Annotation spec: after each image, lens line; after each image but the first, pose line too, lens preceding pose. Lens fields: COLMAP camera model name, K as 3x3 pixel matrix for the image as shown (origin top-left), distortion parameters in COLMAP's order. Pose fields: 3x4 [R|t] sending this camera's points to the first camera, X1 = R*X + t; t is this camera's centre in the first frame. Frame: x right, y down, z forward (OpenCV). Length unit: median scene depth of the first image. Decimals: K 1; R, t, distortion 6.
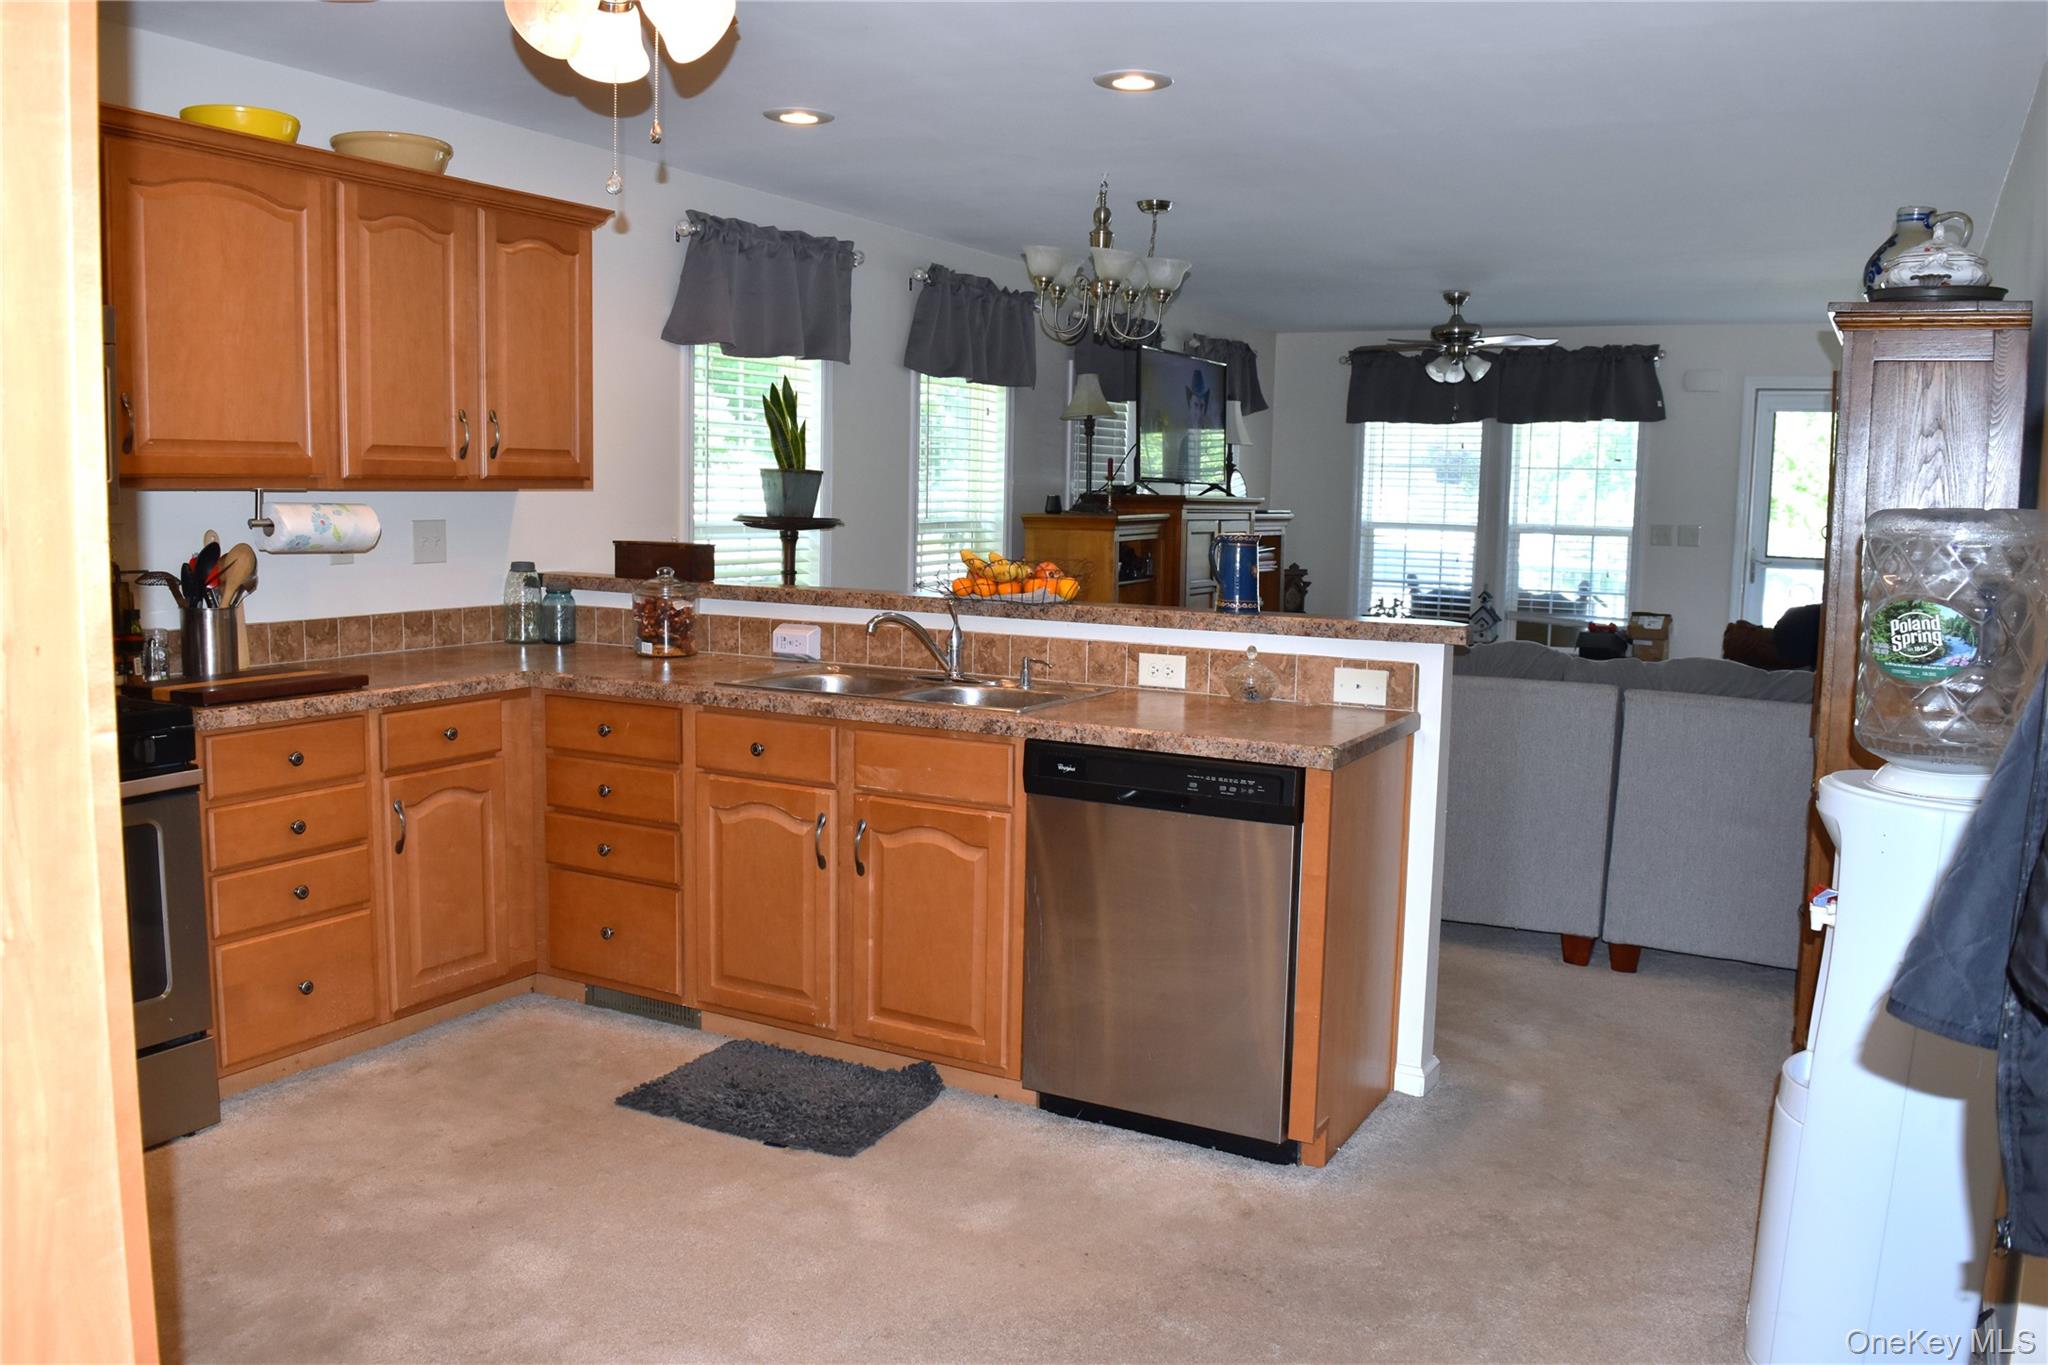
lens RADIAL K [[1603.9, 0, 1024.0], [0, 1603.9, 682.5], [0, 0, 1]] dist [-0.092919, 0.021503]
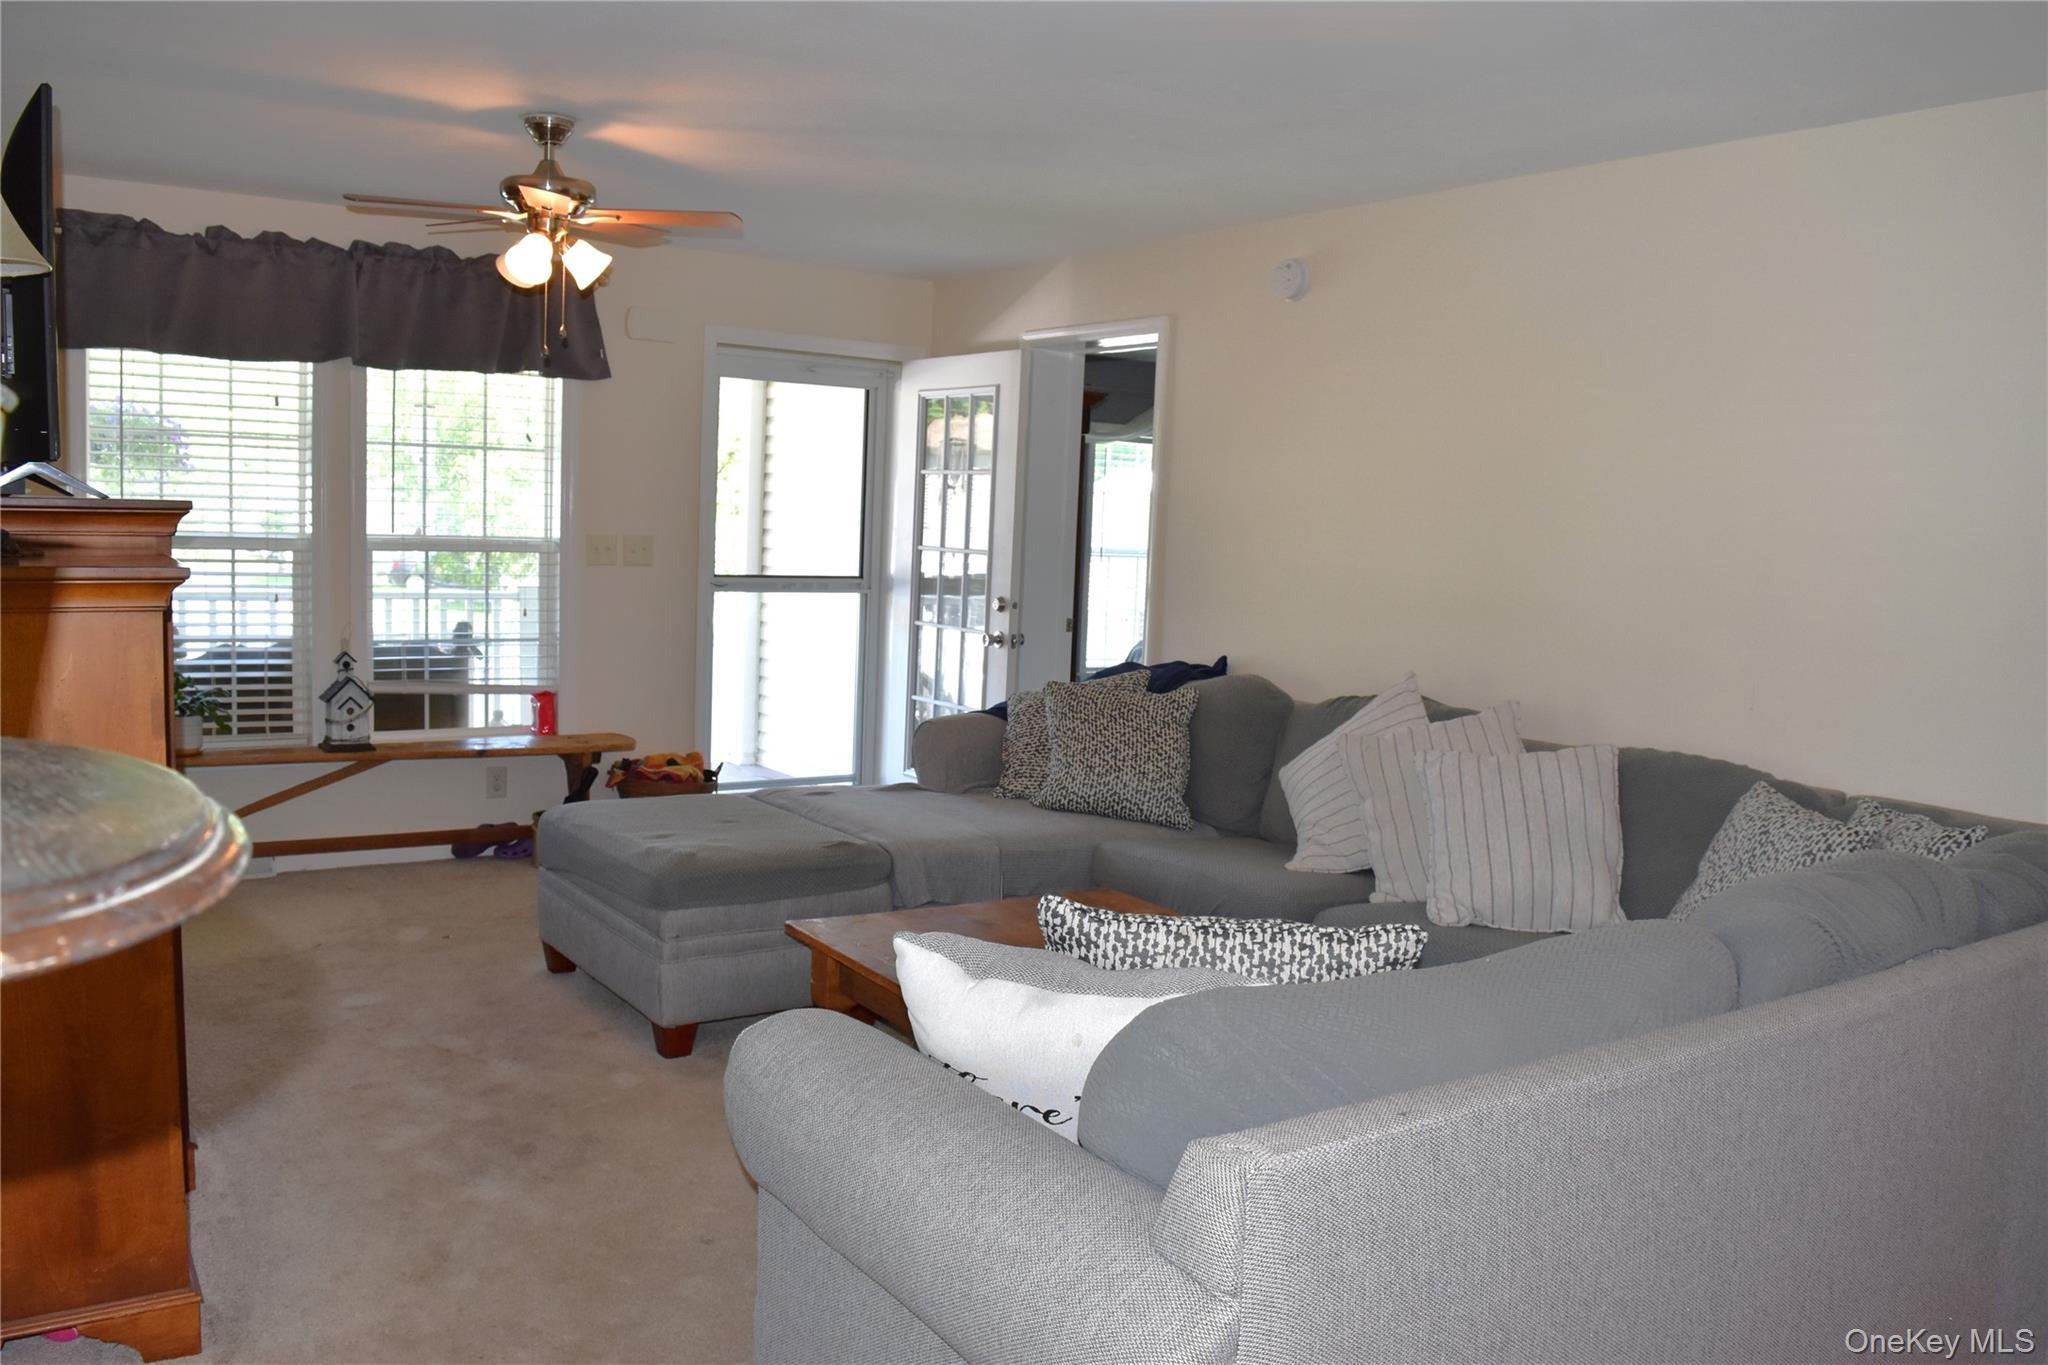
lens RADIAL K [[1581.0, 0, 1030.2], [0, 1581.0, 681.0], [0, 0, 1]] dist [-0.094190, 0.021480]
pose [[0.433534, -0.093393, 0.896285, -0.242963], [0.075089, 0.994900, 0.067349, -0.135056], [-0.898003, 0.038103, 0.438336, 1.063113]]
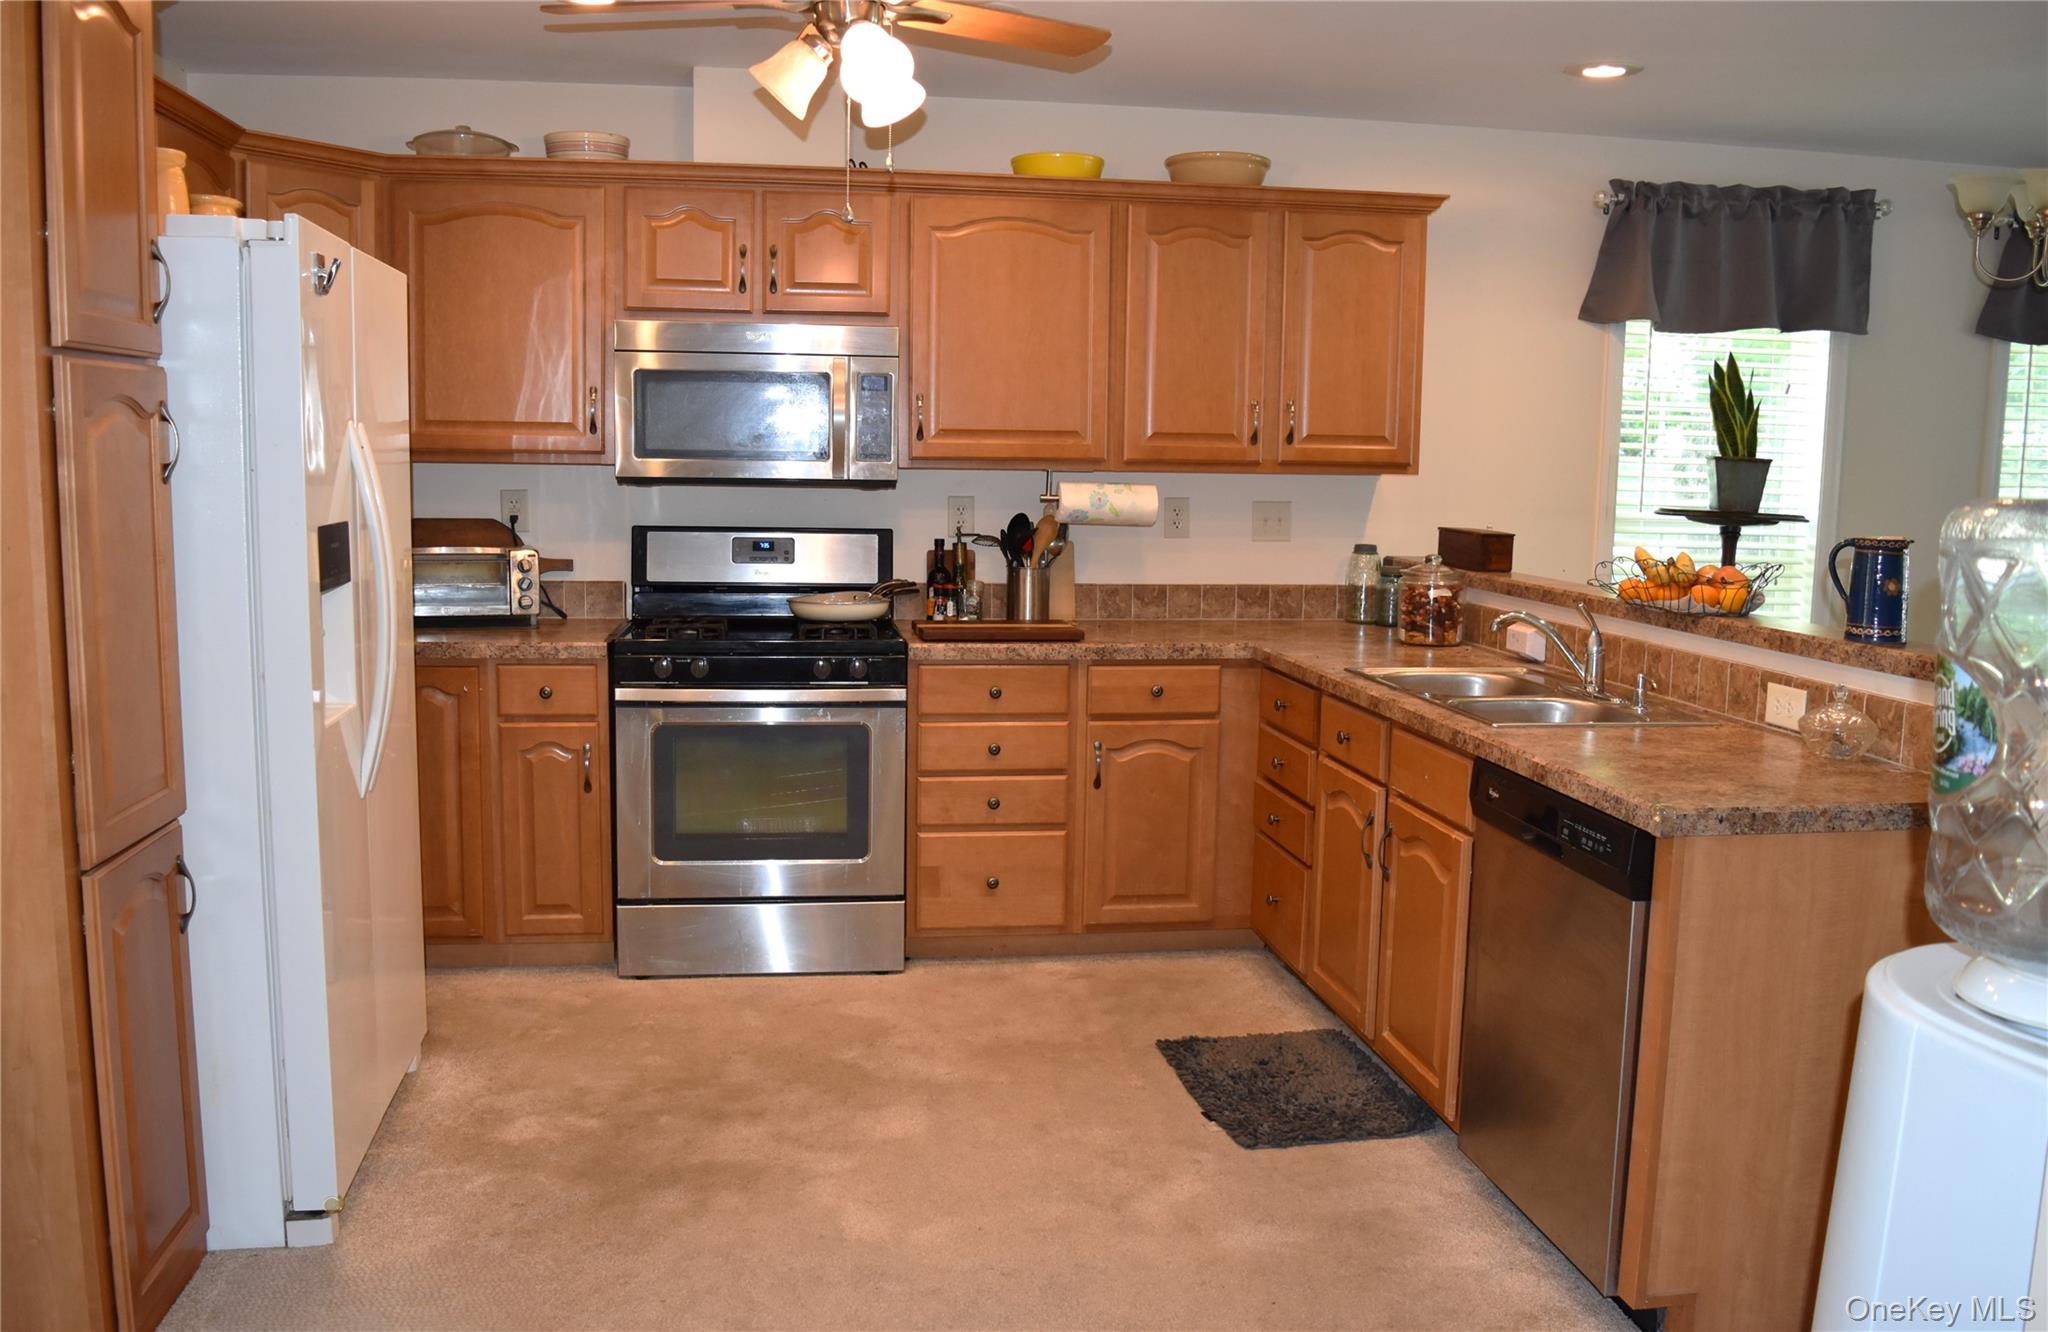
lens RADIAL K [[1641.0, 0, 1021.8], [0, 1641.0, 667.7], [0, 0, 1]] dist [-0.089713, 0.009554]
pose [[0.607016, 0.093546, -0.789165, 0.391773], [-0.099275, 0.994195, 0.041489, -0.017974], [0.788464, 0.053160, 0.612779, 0.174437]]
